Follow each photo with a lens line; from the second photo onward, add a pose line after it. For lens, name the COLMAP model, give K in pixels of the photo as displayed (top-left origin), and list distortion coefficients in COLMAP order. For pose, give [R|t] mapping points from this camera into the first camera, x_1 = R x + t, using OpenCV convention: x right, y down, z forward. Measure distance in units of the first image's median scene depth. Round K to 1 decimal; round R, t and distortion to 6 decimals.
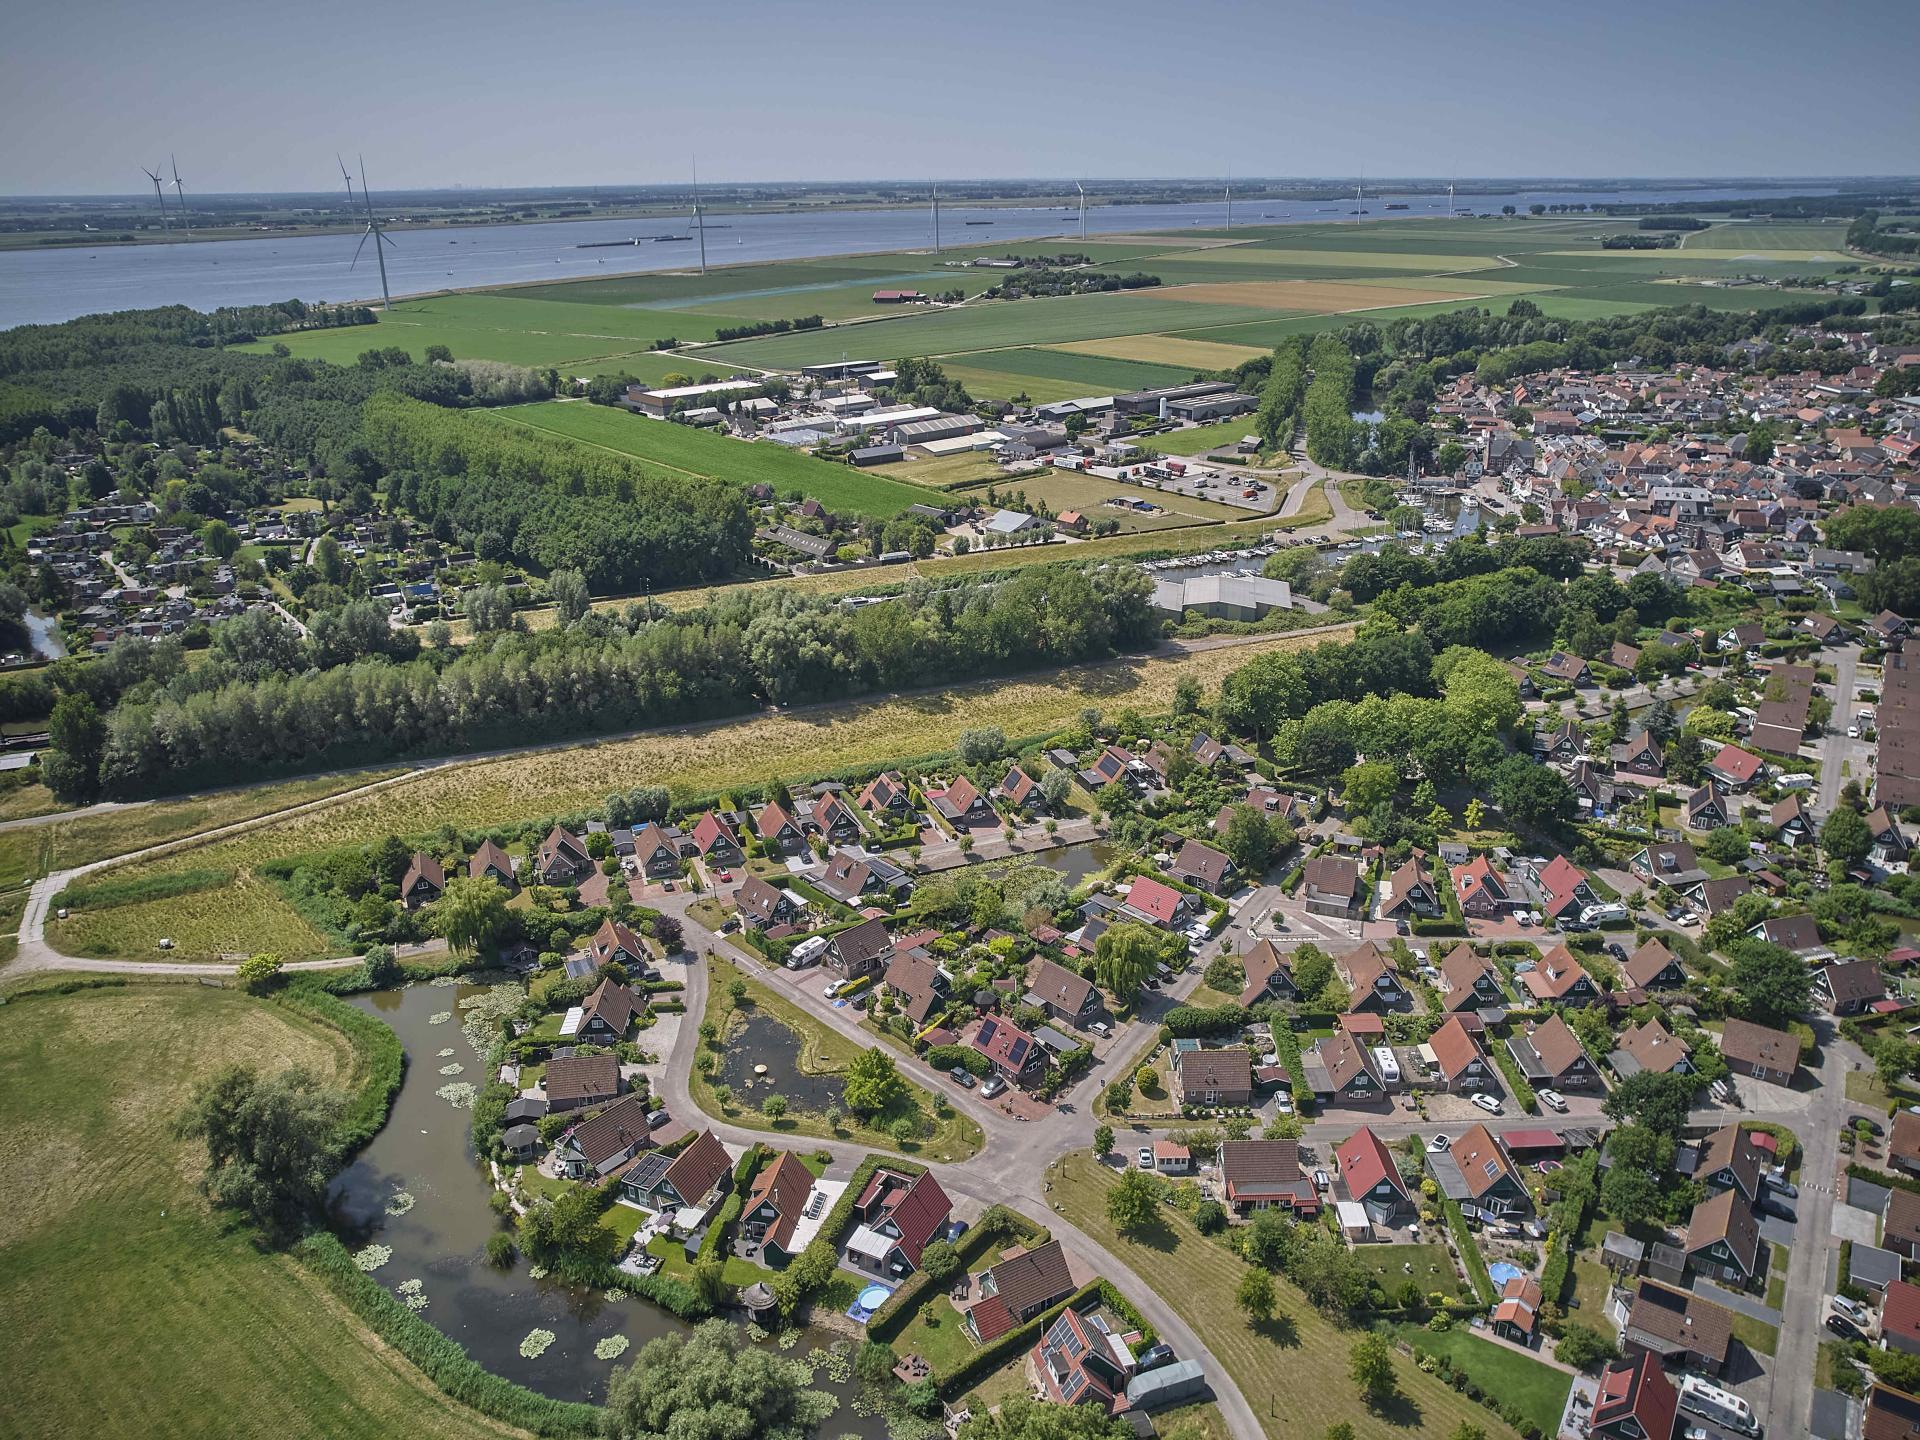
lens RADIAL K [[1376.7, 0, 960.0], [0, 1376.7, 720.0], [0, 0, 1]] dist [-0.055829, 0.038462]
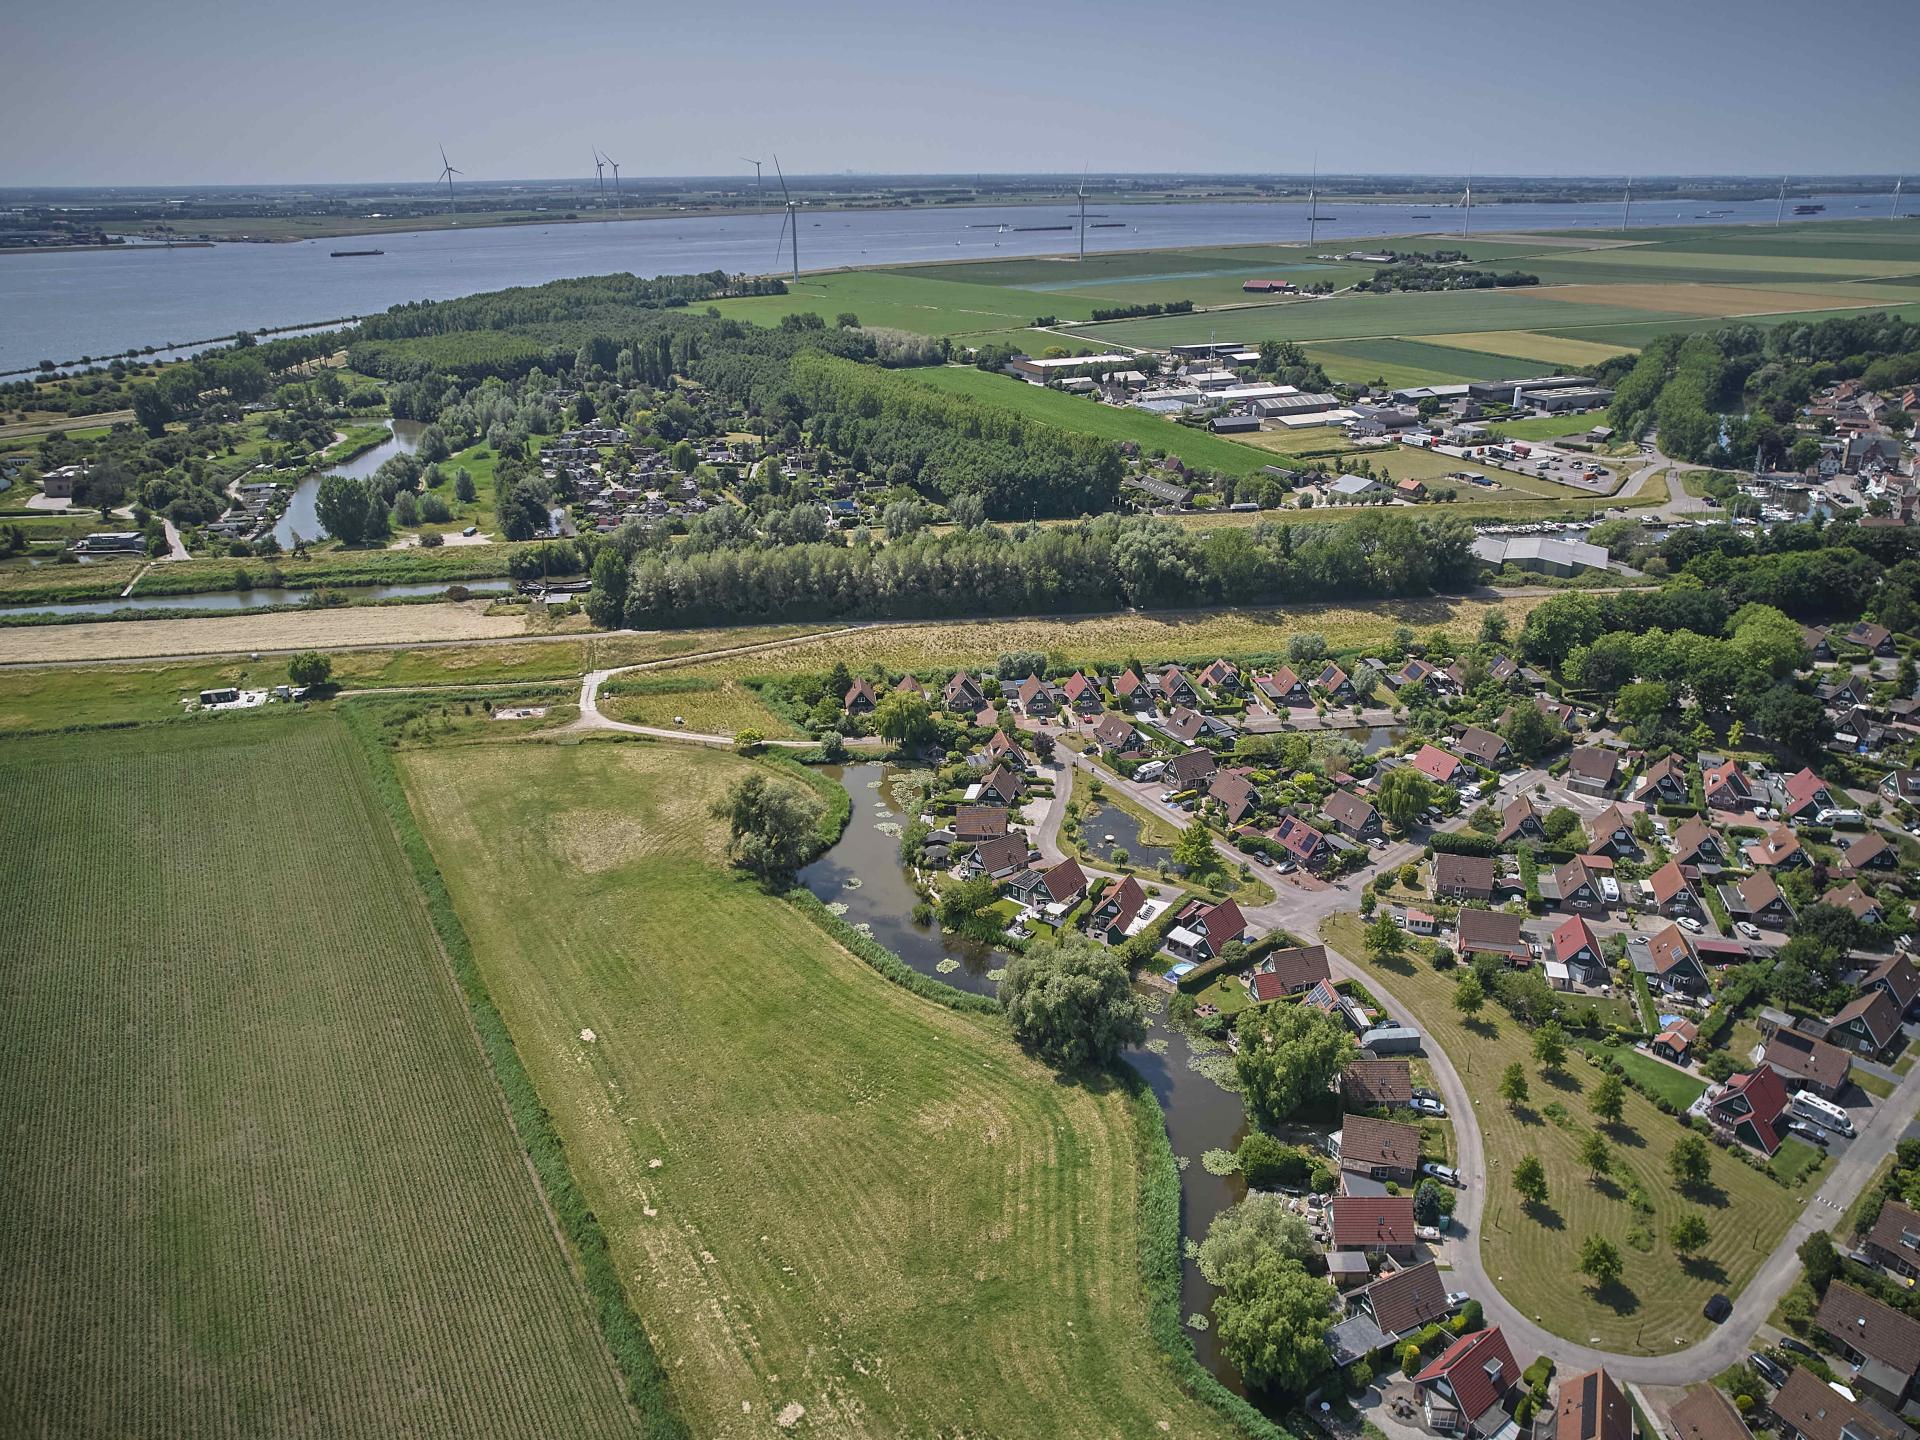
lens RADIAL K [[1376.7, 0, 960.0], [0, 1376.7, 720.0], [0, 0, 1]] dist [-0.055829, 0.038462]
pose [[0.967524, 0.100278, -0.232038, 0.008372], [-0.098953, 0.994940, 0.017372, 0.090448], [0.232606, 0.006153, 0.972552, -0.227776]]
